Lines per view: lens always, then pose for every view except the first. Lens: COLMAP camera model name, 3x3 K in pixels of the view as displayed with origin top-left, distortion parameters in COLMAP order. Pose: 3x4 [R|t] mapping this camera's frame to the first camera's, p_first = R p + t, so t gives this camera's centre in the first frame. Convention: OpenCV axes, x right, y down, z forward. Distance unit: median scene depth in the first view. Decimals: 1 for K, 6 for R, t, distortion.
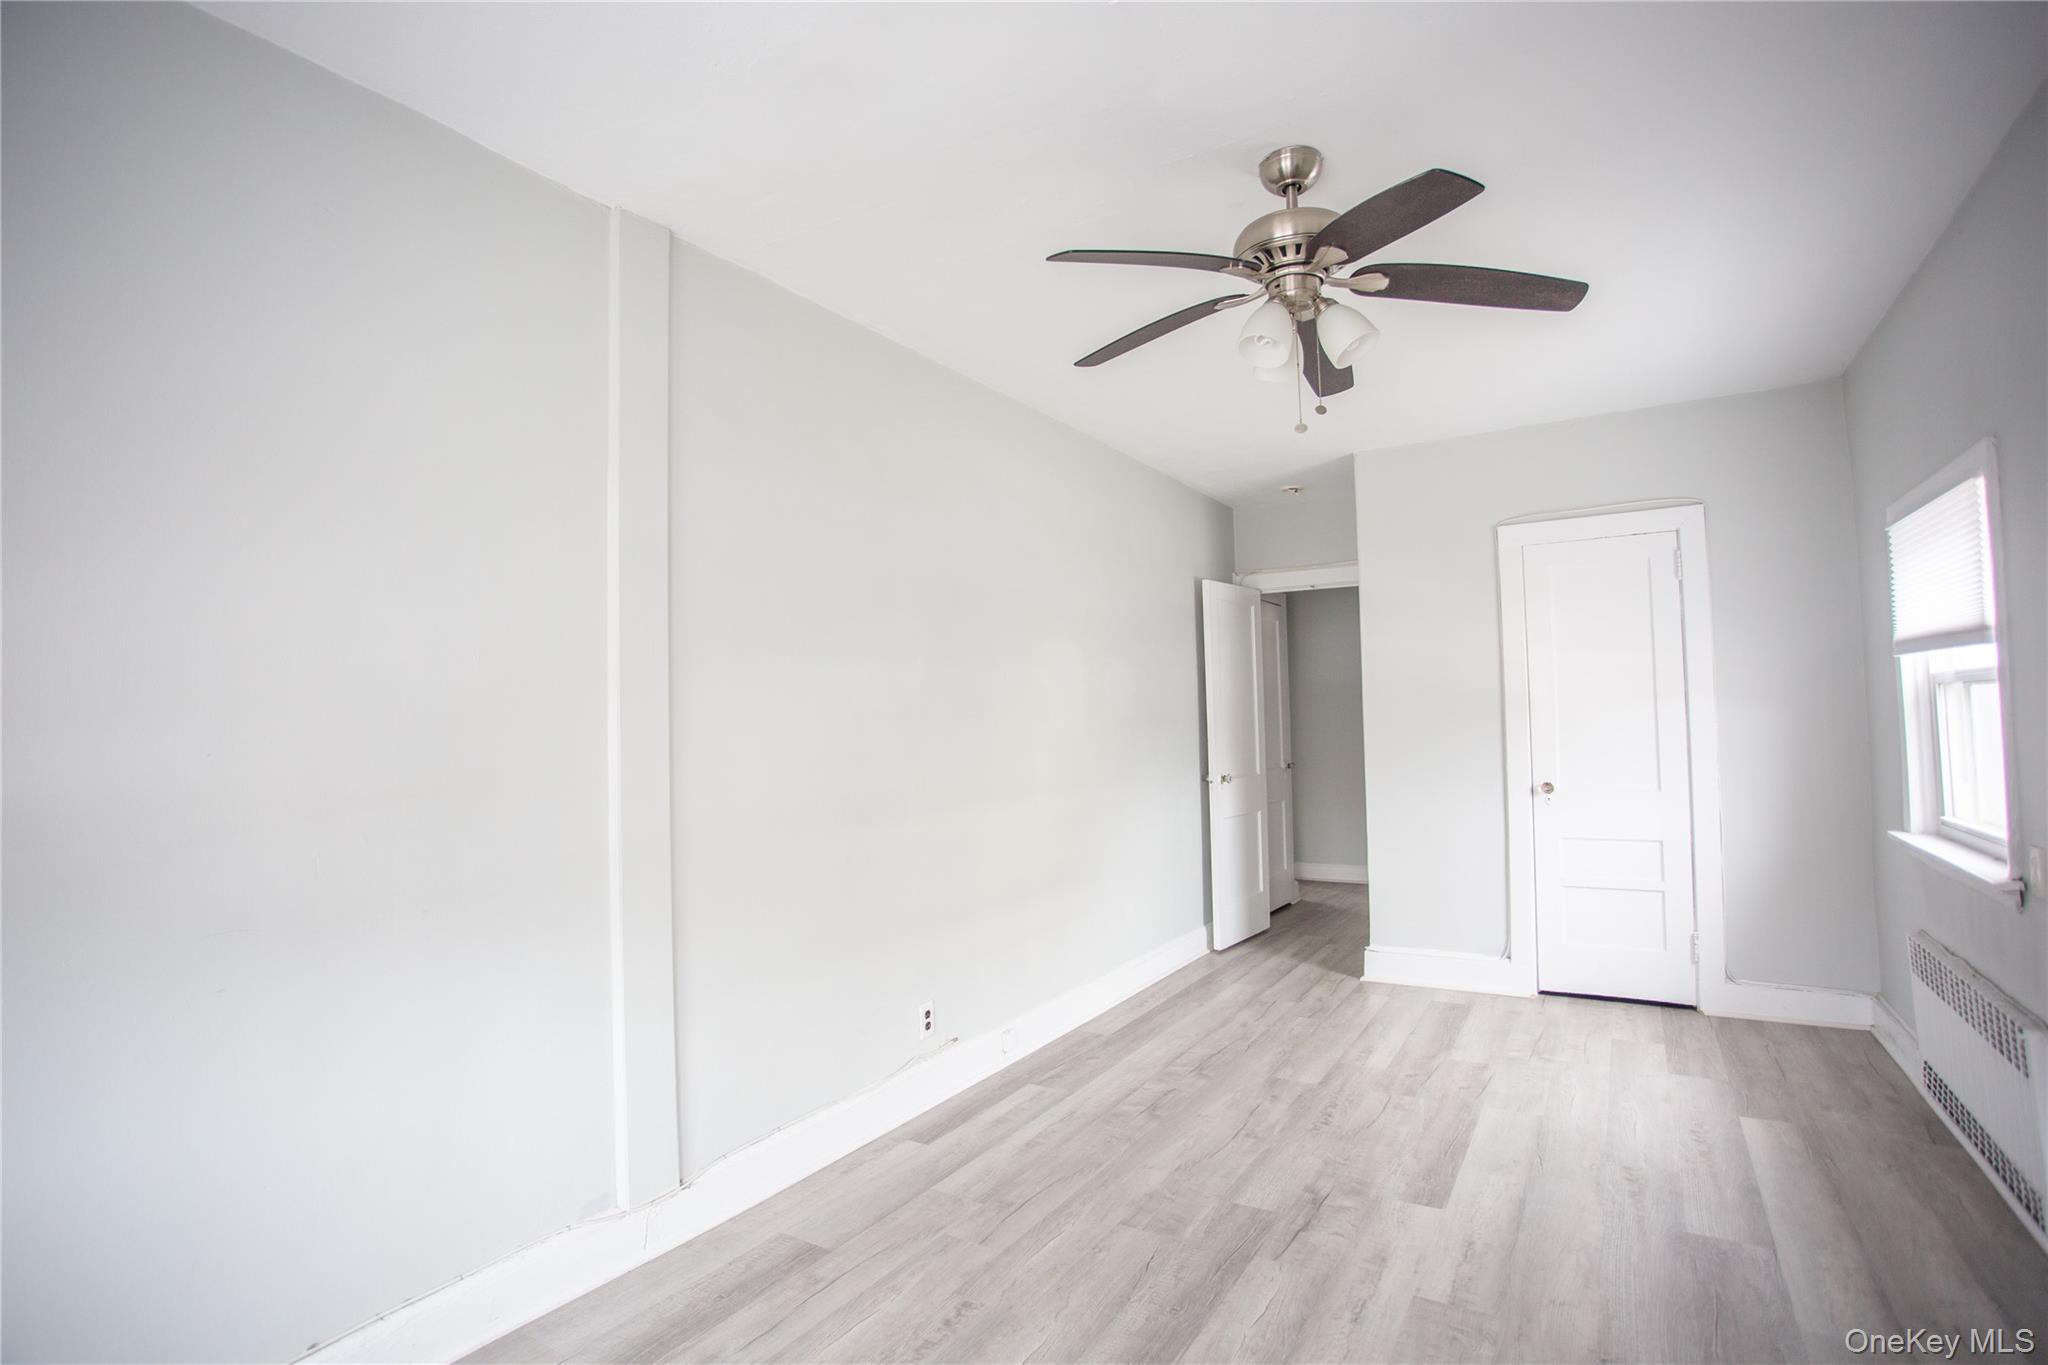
lens RADIAL K [[992.7, 0, 1018.2], [0, 992.7, 671.9], [0, 0, 1]] dist [-0.076506, 0.035261]
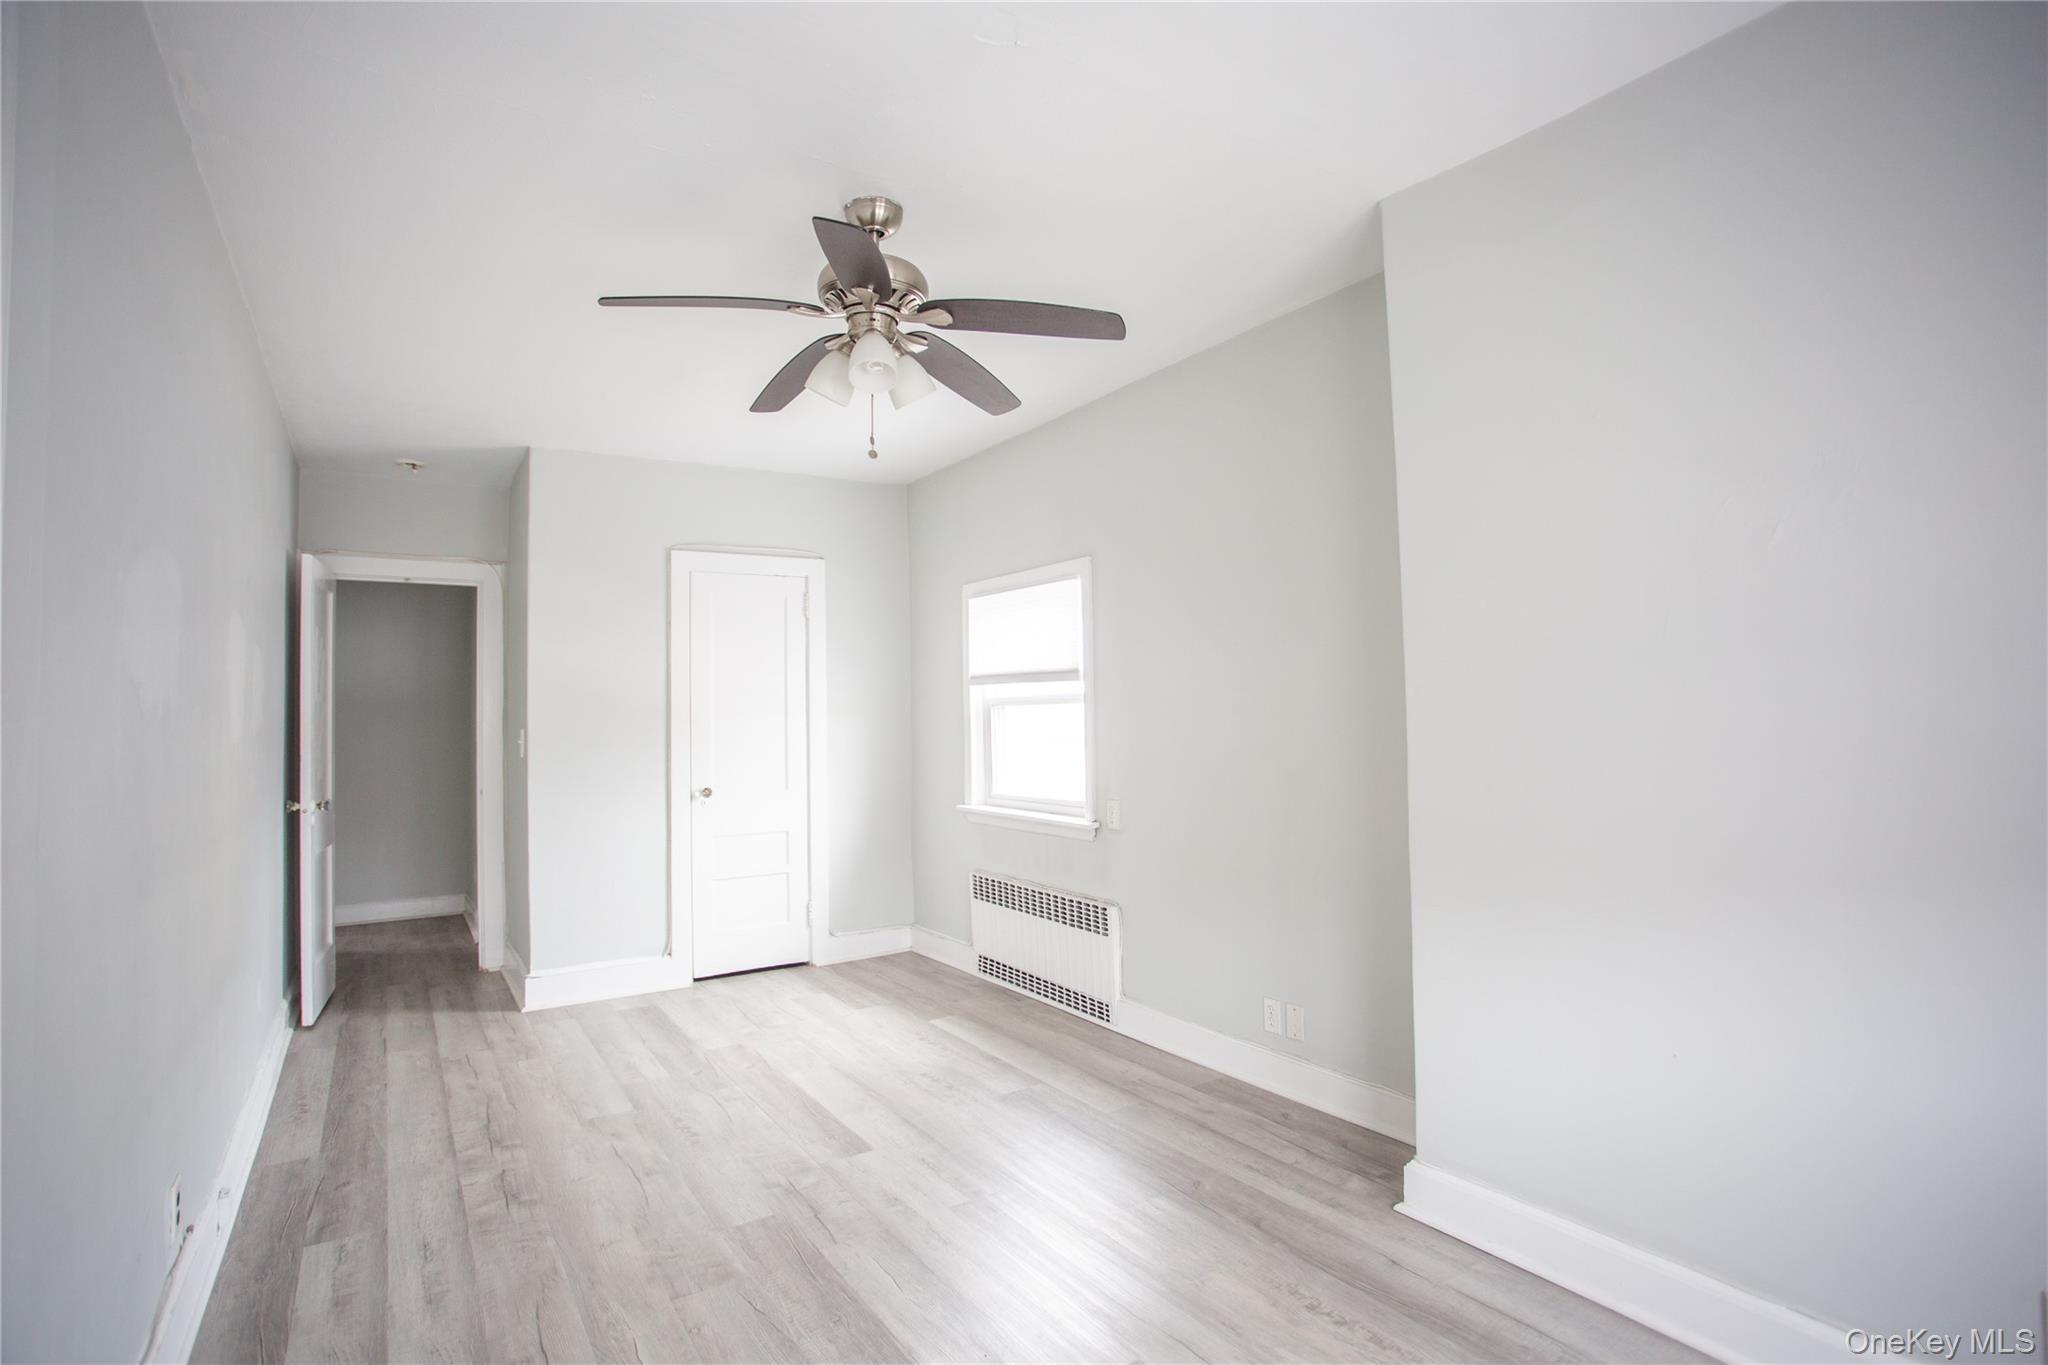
lens RADIAL K [[996.0, 0, 1019.7], [0, 996.0, 673.2], [0, 0, 1]] dist [-0.077713, 0.033725]
pose [[0.421408, 0.049399, 0.905524, -0.467832], [-0.032305, 0.998699, -0.039448, 0.023374], [-0.906295, -0.012629, 0.422456, 0.289237]]
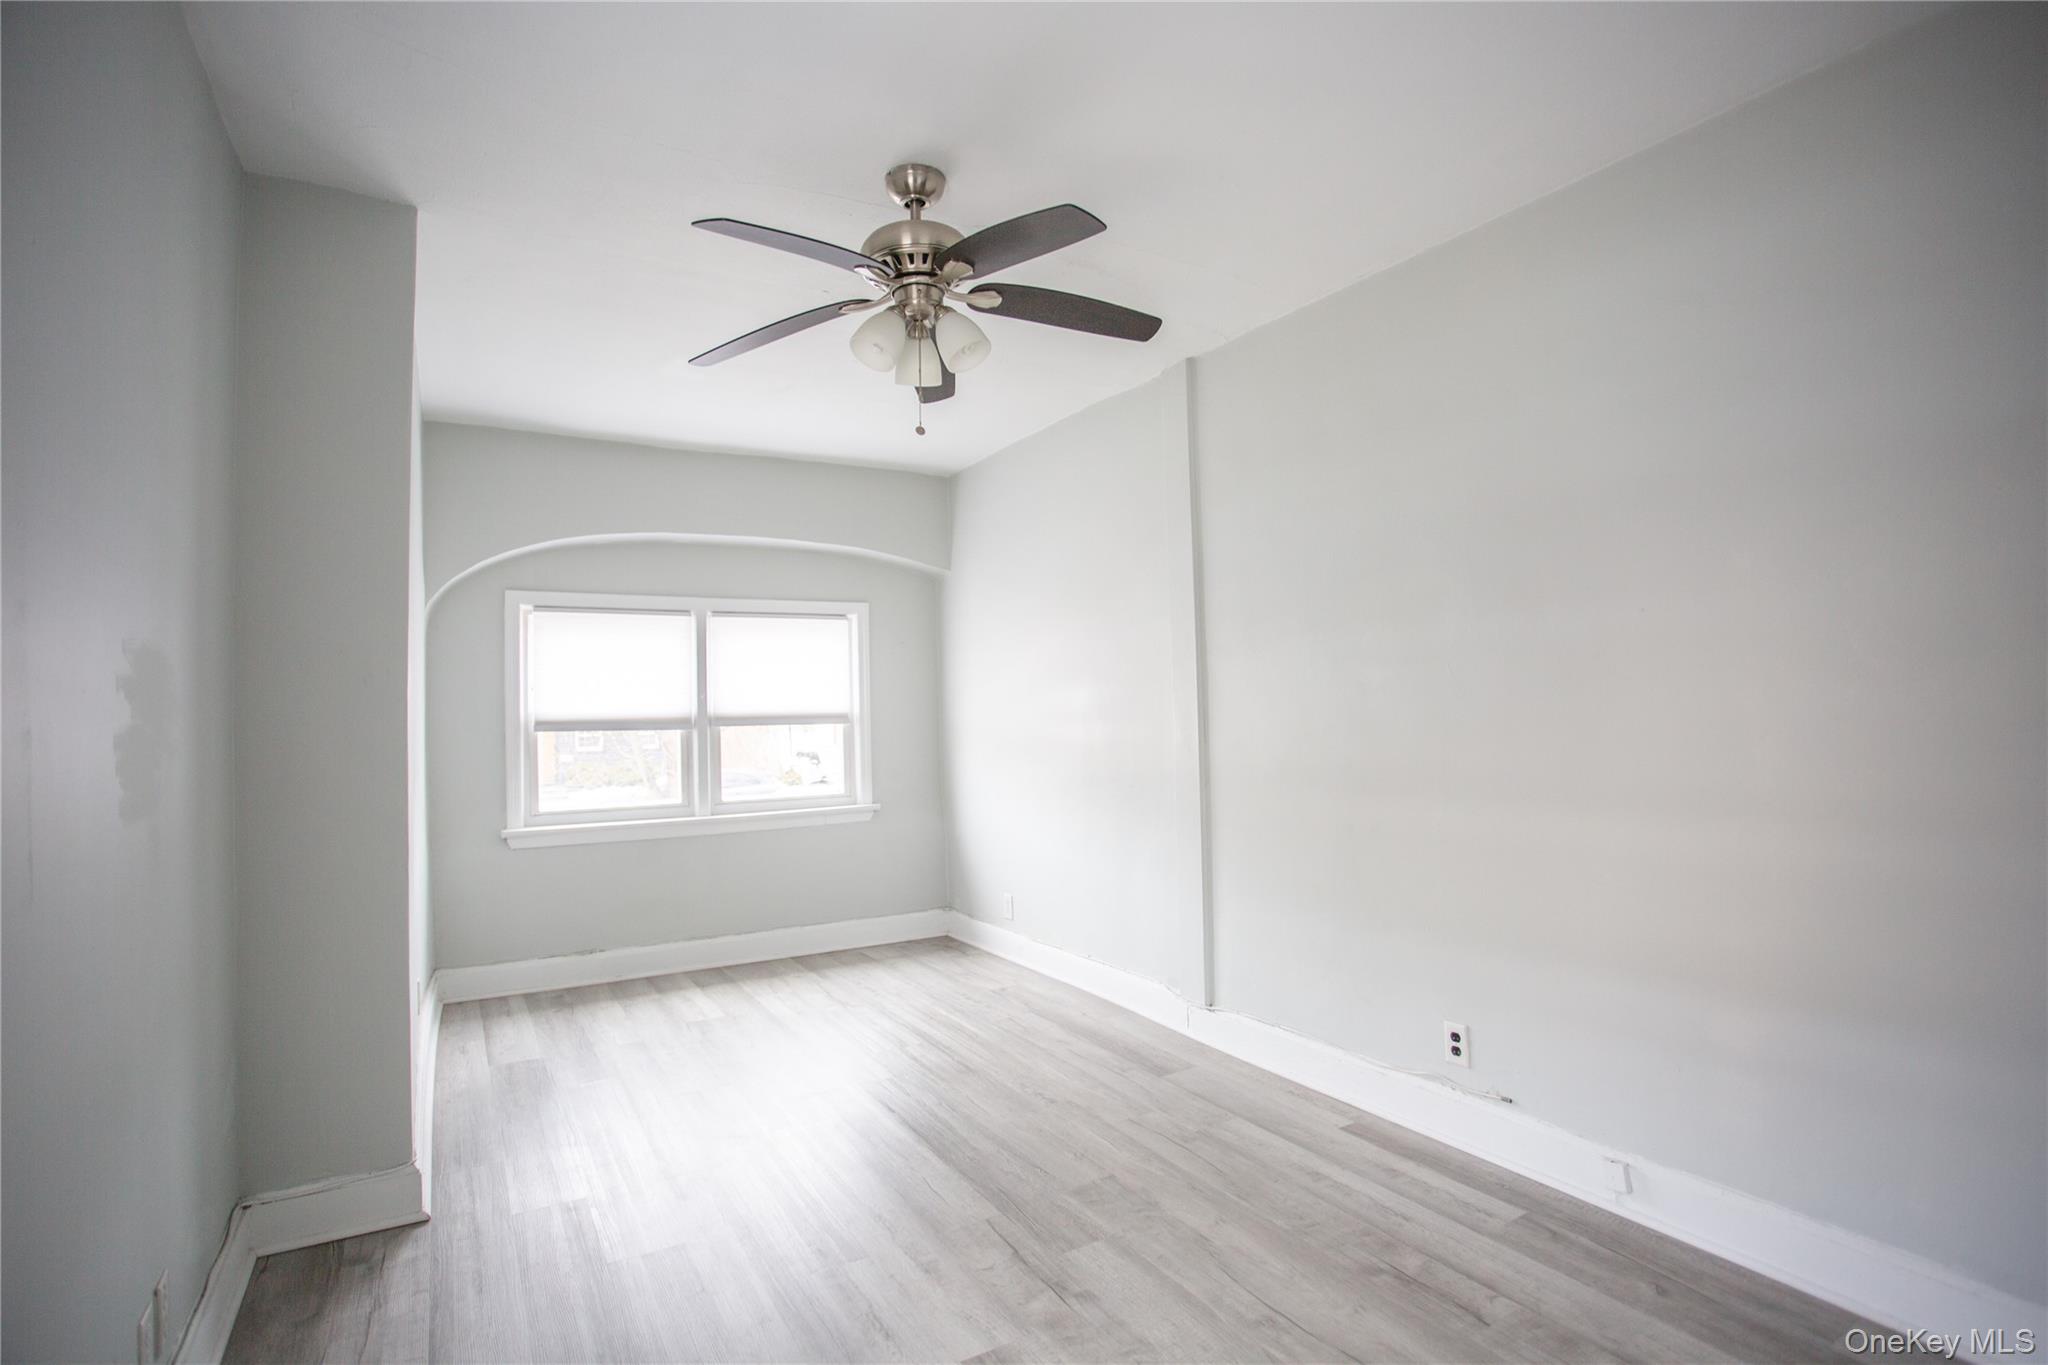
lens RADIAL K [[996.0, 0, 1019.7], [0, 996.0, 673.2], [0, 0, 1]] dist [-0.077713, 0.033725]
pose [[-0.455655, 0.004073, -0.890147, 0.888331], [0.075327, 0.996579, -0.033999, 0.041439], [0.886963, -0.082545, -0.454403, 1.165842]]
